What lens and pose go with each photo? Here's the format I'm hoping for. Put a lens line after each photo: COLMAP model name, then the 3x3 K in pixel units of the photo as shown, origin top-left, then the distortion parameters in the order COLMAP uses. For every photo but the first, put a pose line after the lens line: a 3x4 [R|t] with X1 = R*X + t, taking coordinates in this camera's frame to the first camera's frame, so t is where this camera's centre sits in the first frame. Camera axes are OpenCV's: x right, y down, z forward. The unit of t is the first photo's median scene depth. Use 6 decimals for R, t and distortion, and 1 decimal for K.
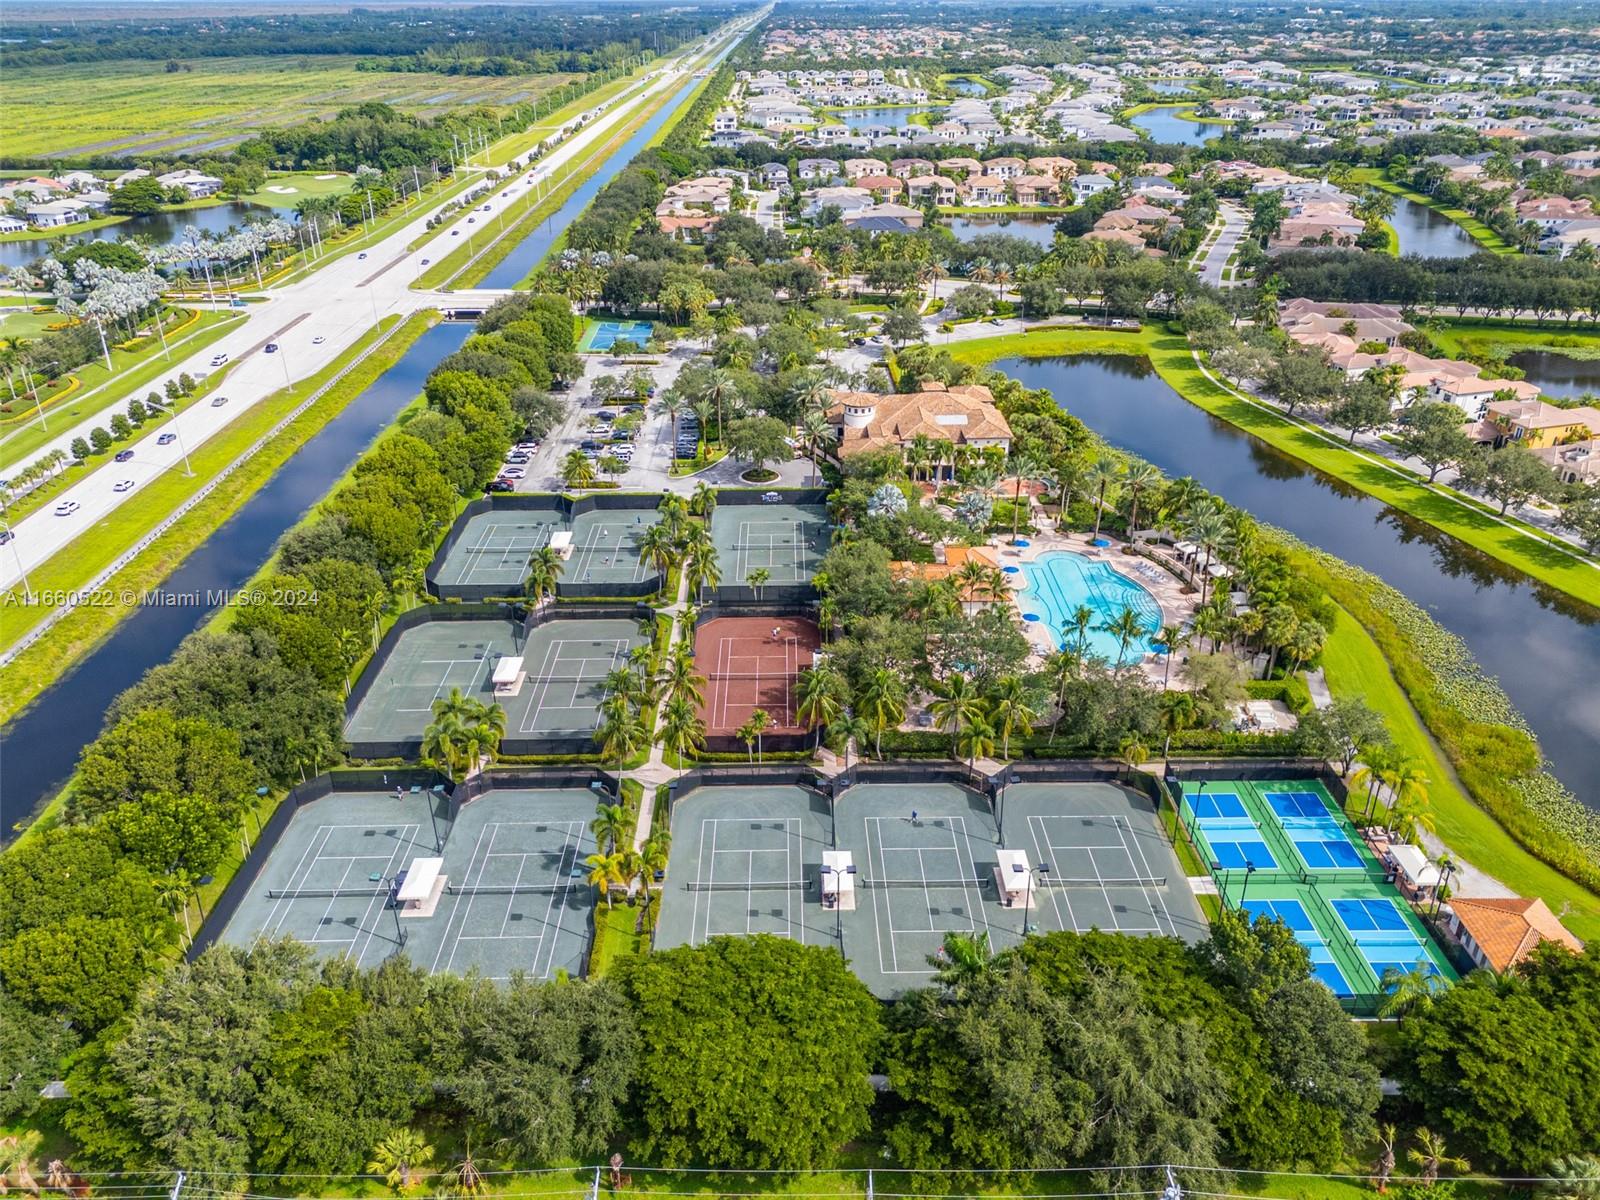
lens RADIAL K [[1328.3, 0, 800.0], [0, 1328.3, 600.0], [0, 0, 1]] dist [0.127466, 0.000901]
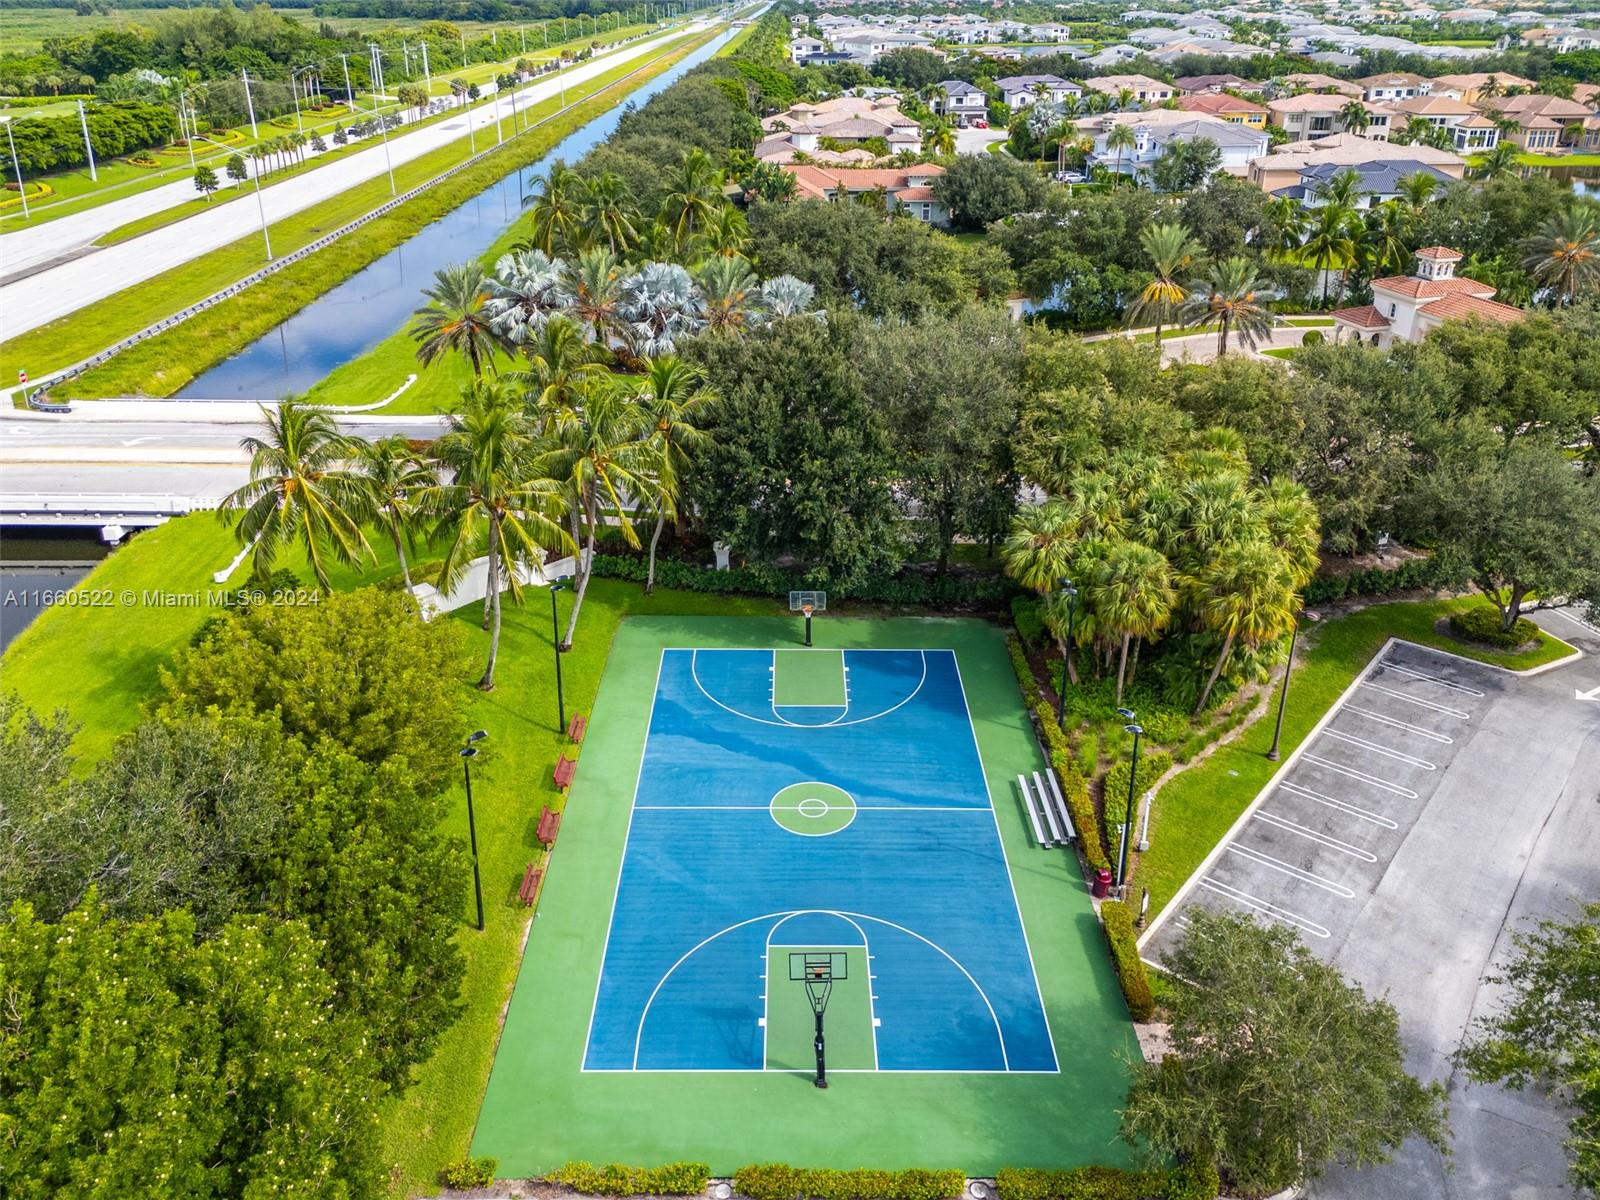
lens RADIAL K [[1347.3, 0, 800.0], [0, 1347.3, 600.0], [0, 0, 1]] dist [0.064666, 0.004036]
pose [[0.999917, 0.012225, -0.004098, -0.079201], [-0.012208, 0.999917, 0.004075, -0.131035], [0.004147, -0.004025, 0.999983, 0.496580]]
